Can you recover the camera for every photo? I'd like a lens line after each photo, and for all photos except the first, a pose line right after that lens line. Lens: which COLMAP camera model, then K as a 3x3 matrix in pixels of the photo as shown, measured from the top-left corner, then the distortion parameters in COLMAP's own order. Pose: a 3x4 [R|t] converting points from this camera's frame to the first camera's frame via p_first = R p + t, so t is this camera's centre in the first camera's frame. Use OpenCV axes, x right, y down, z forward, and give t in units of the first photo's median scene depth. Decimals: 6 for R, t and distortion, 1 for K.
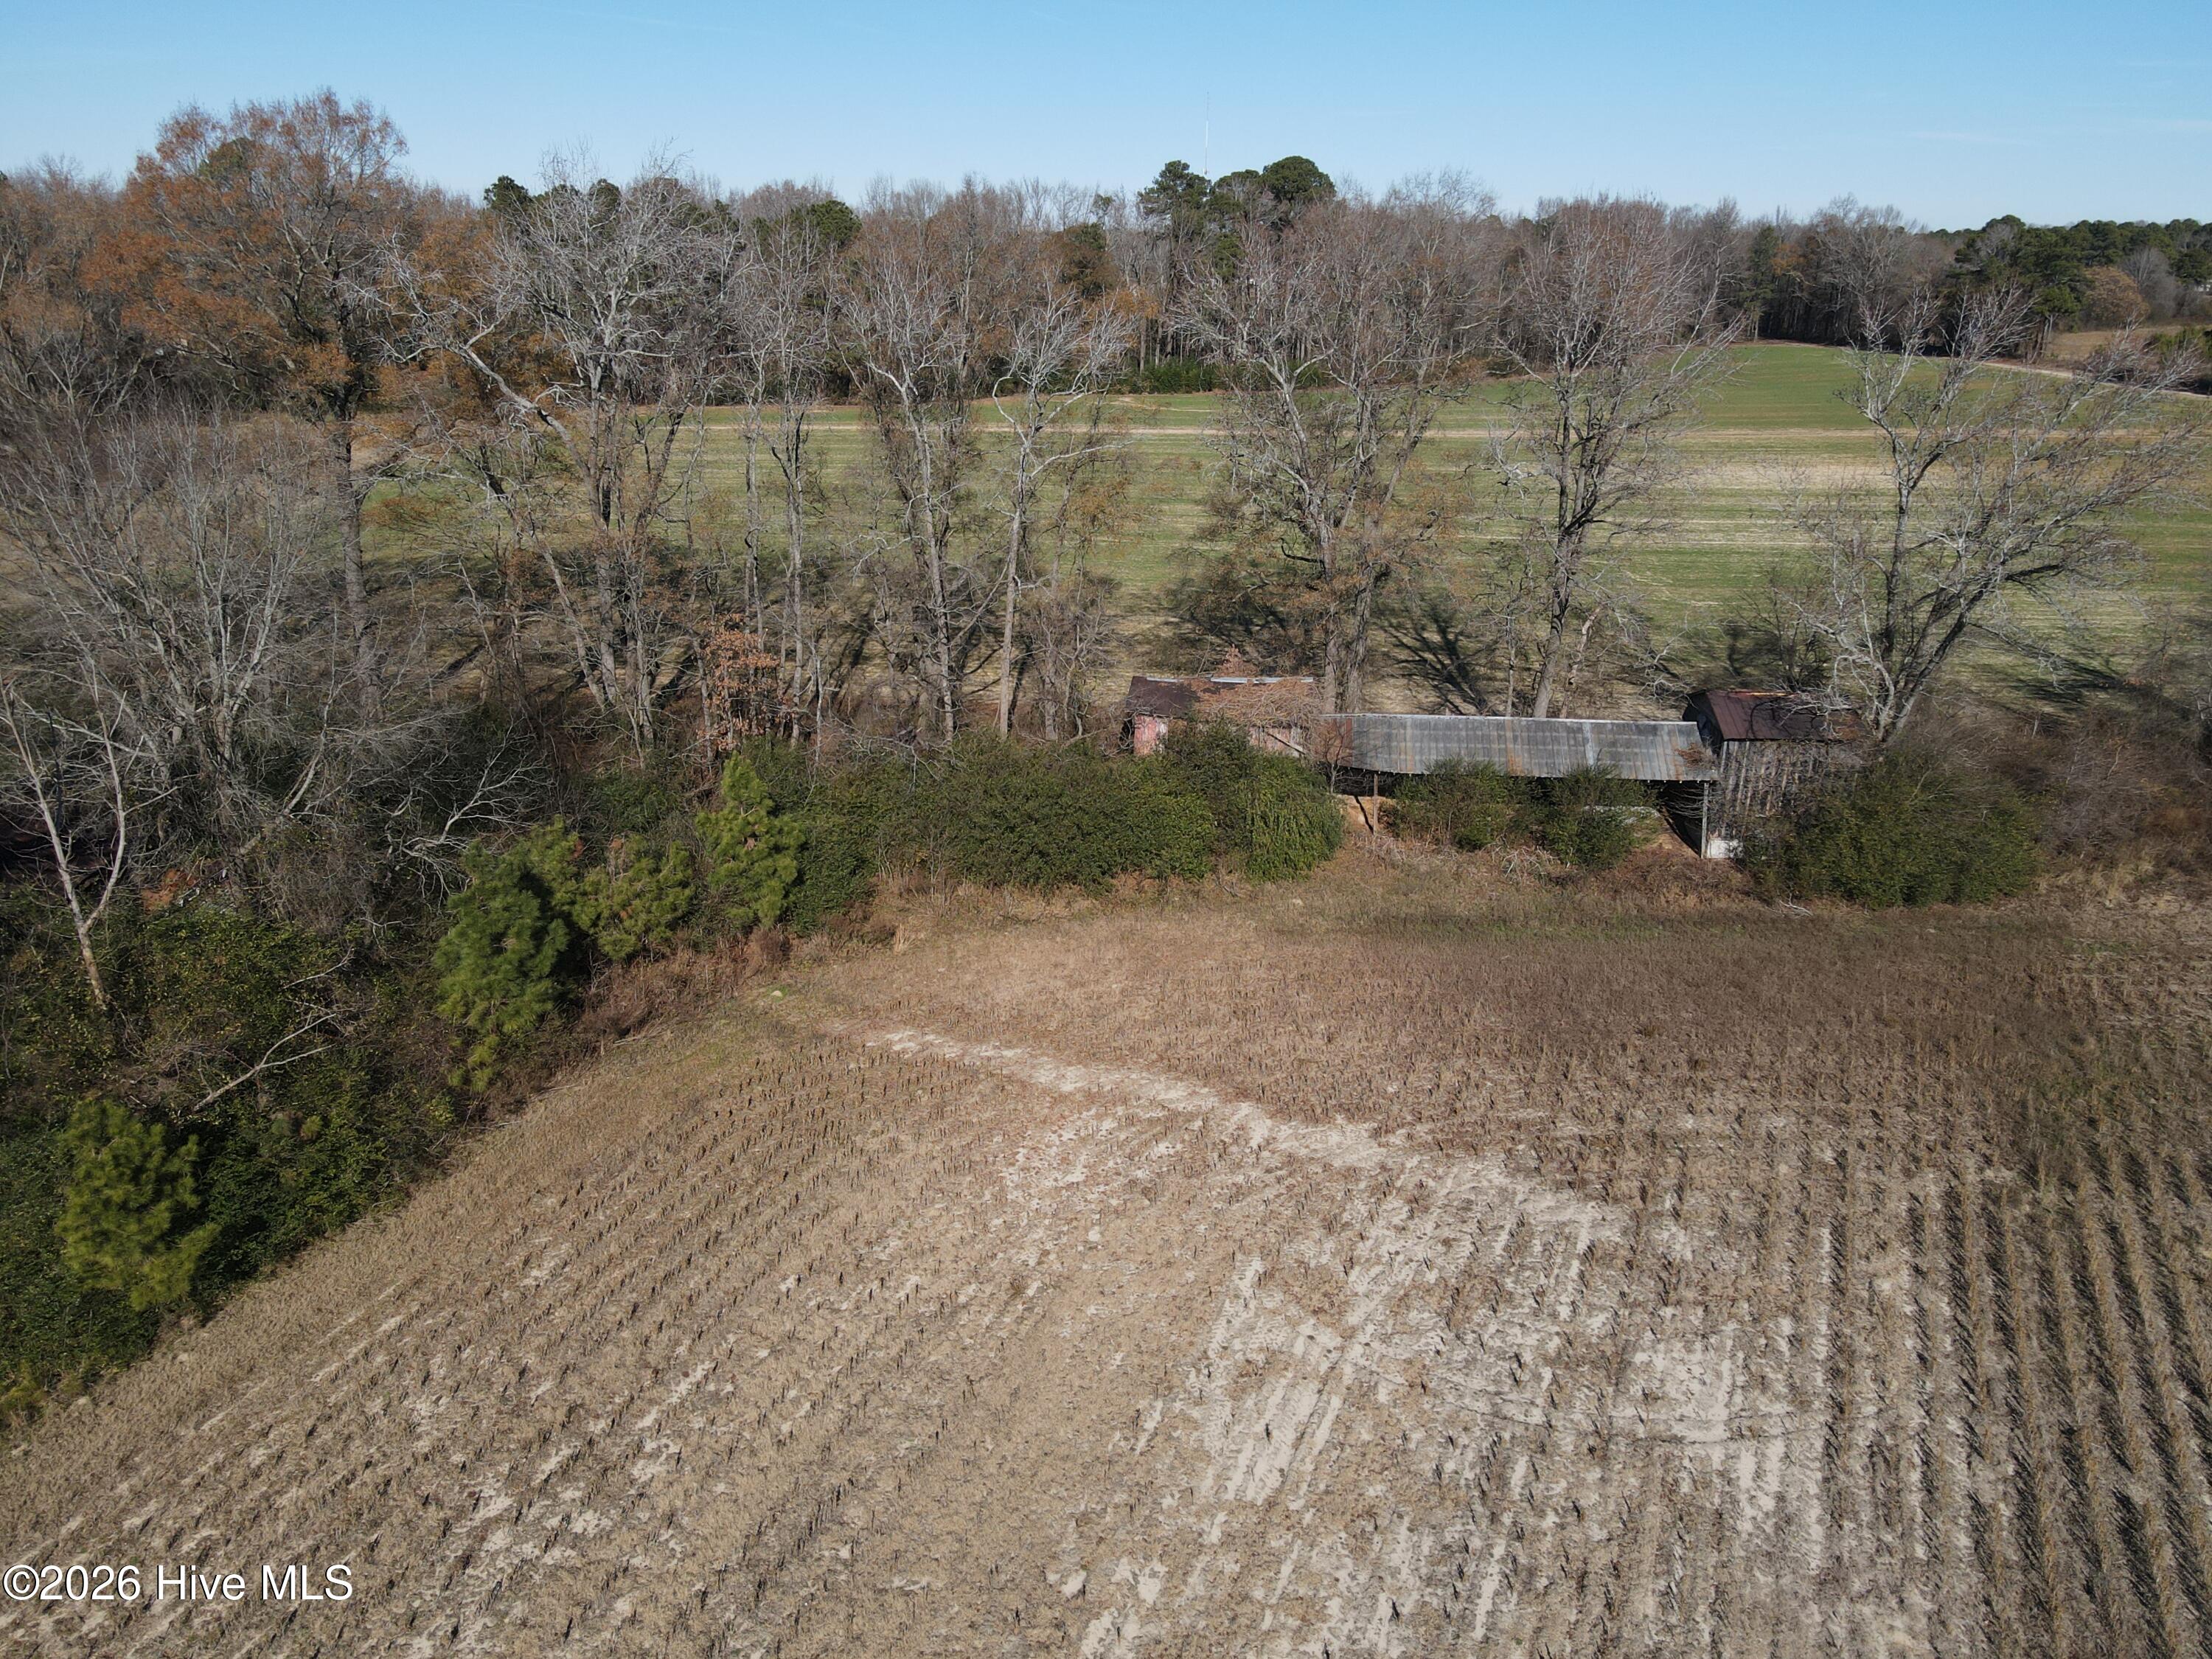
lens RADIAL K [[1549.2, 0, 1105.6], [0, 1549.2, 830.6], [0, 0, 1]] dist [0.008084, 0.000537]
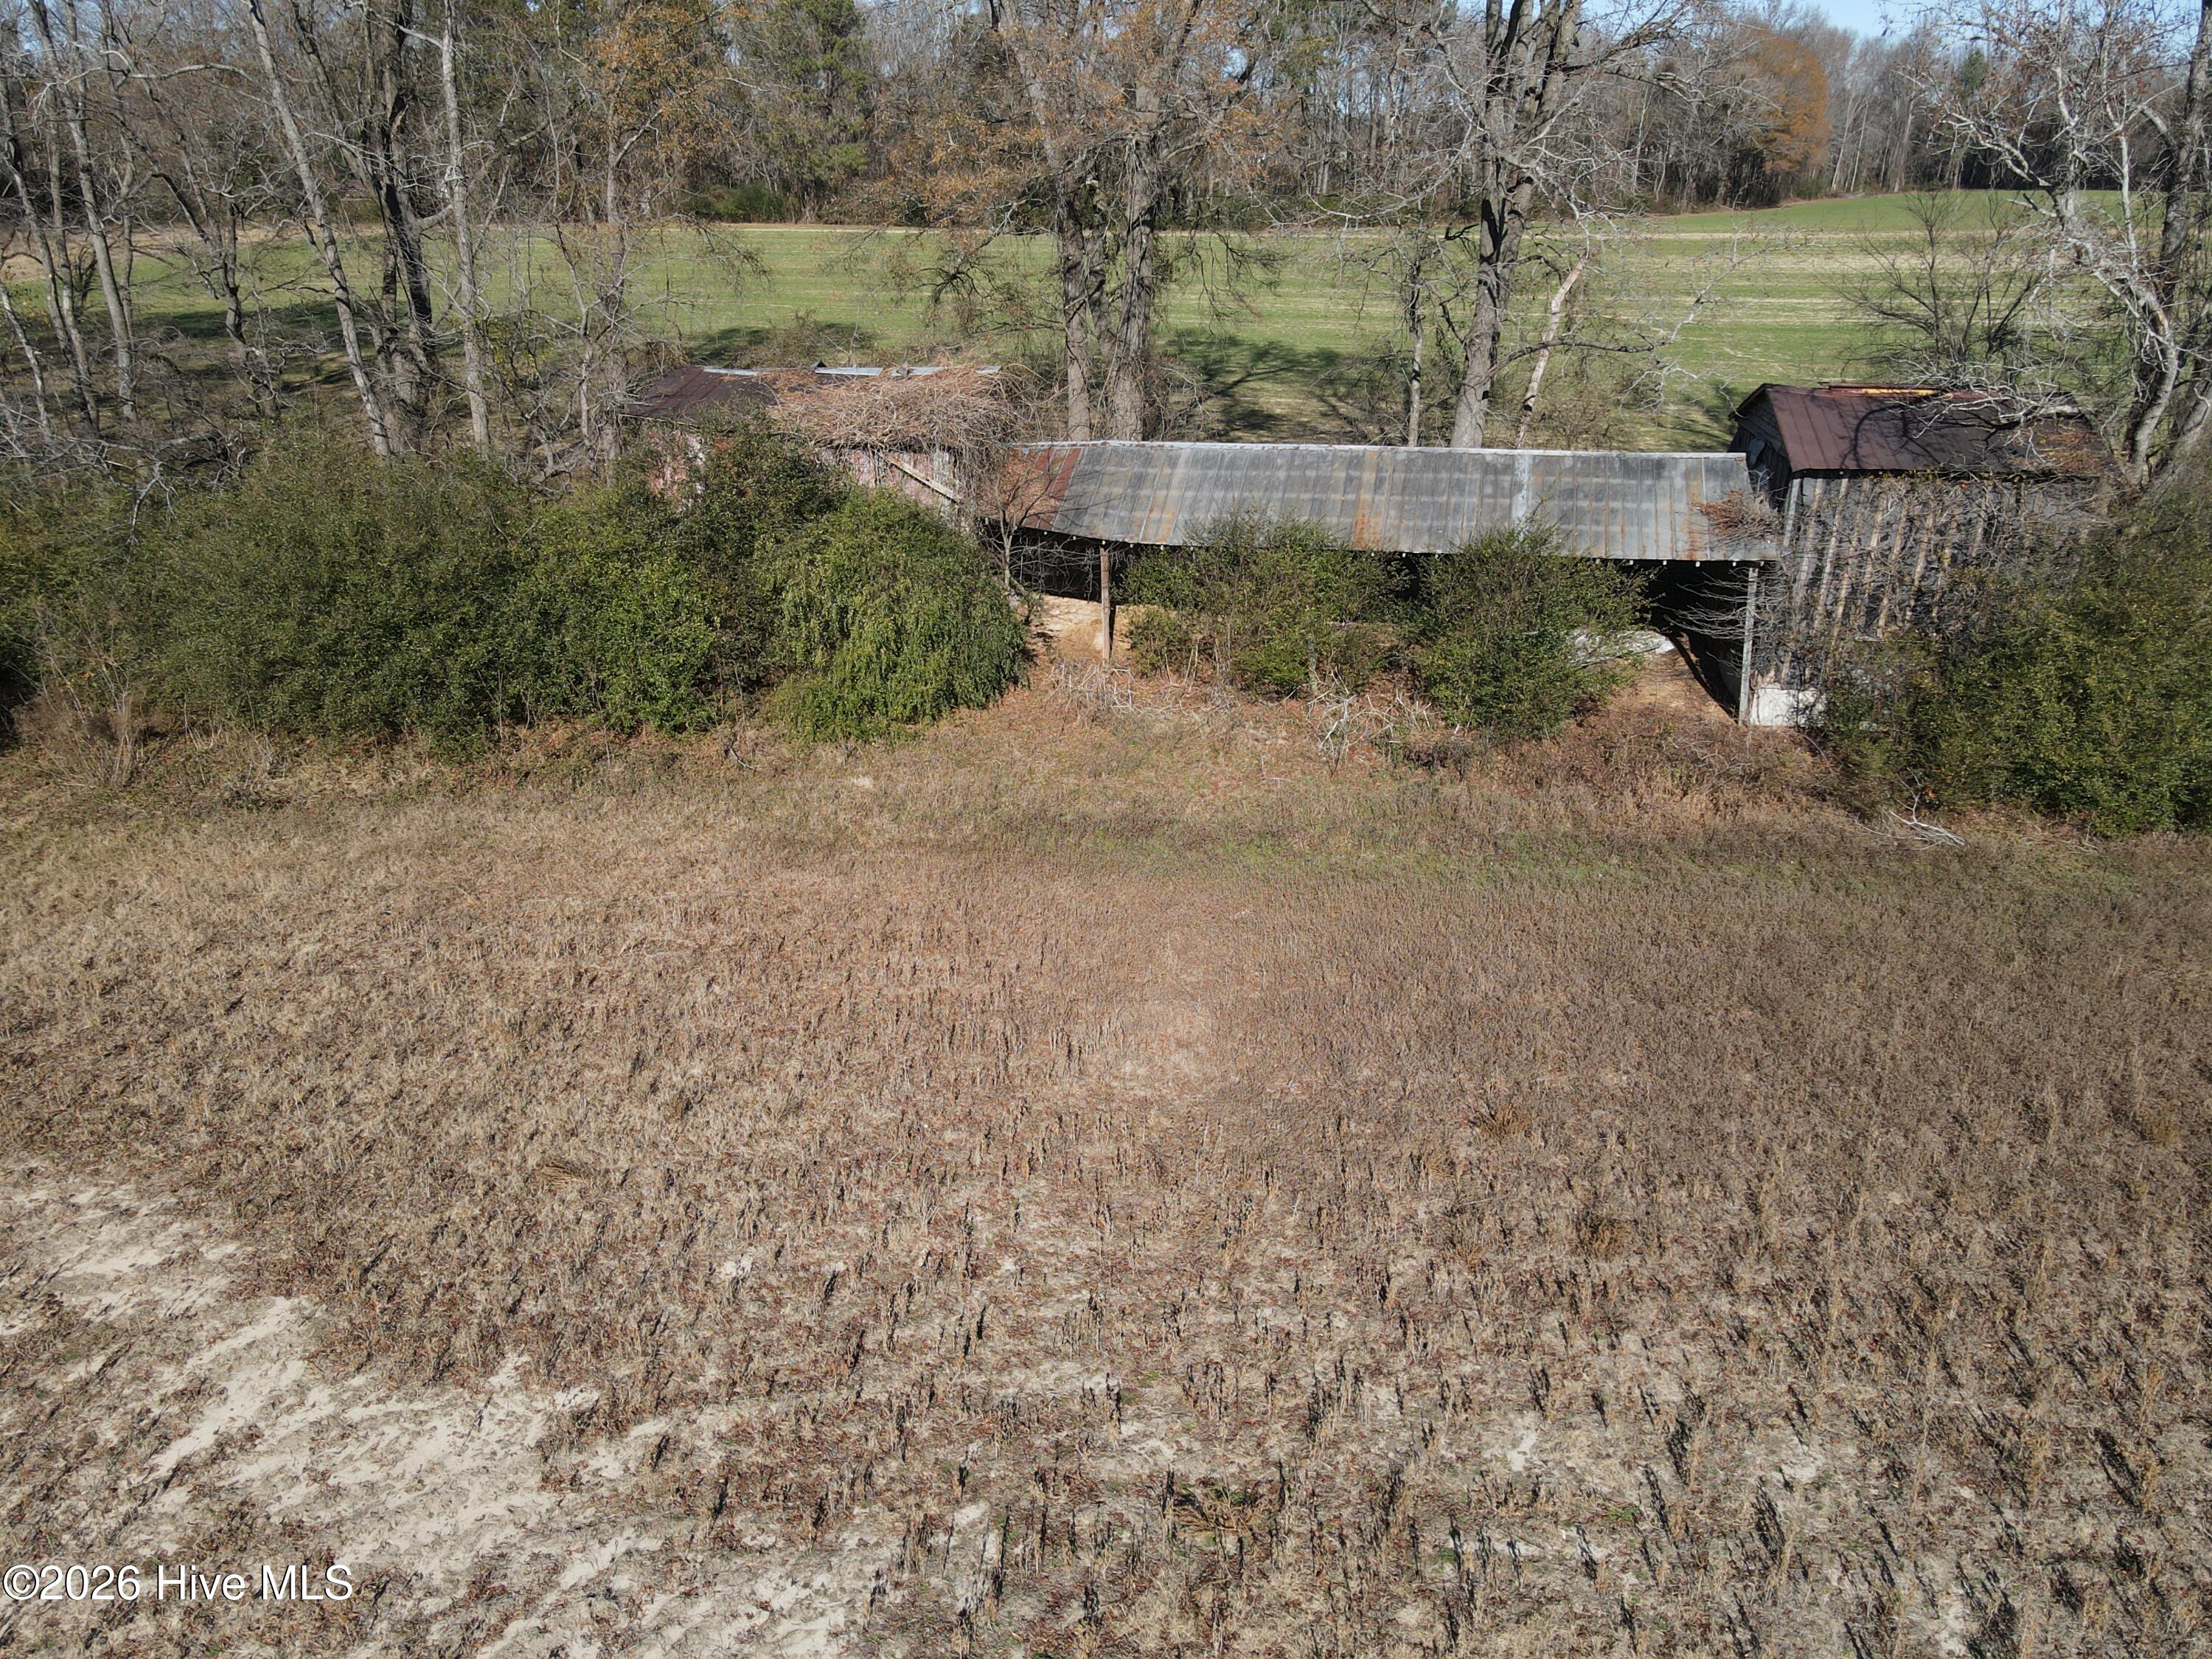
lens RADIAL K [[1549.2, 0, 1106.7], [0, 1549.2, 831.0], [0, 0, 1]] dist [0.008084, 0.000537]
pose [[0.995612, 0.032055, -0.087913, 0.232926], [-0.027369, 0.998165, 0.054007, 0.031007], [0.089482, -0.051364, 0.994663, 0.498047]]
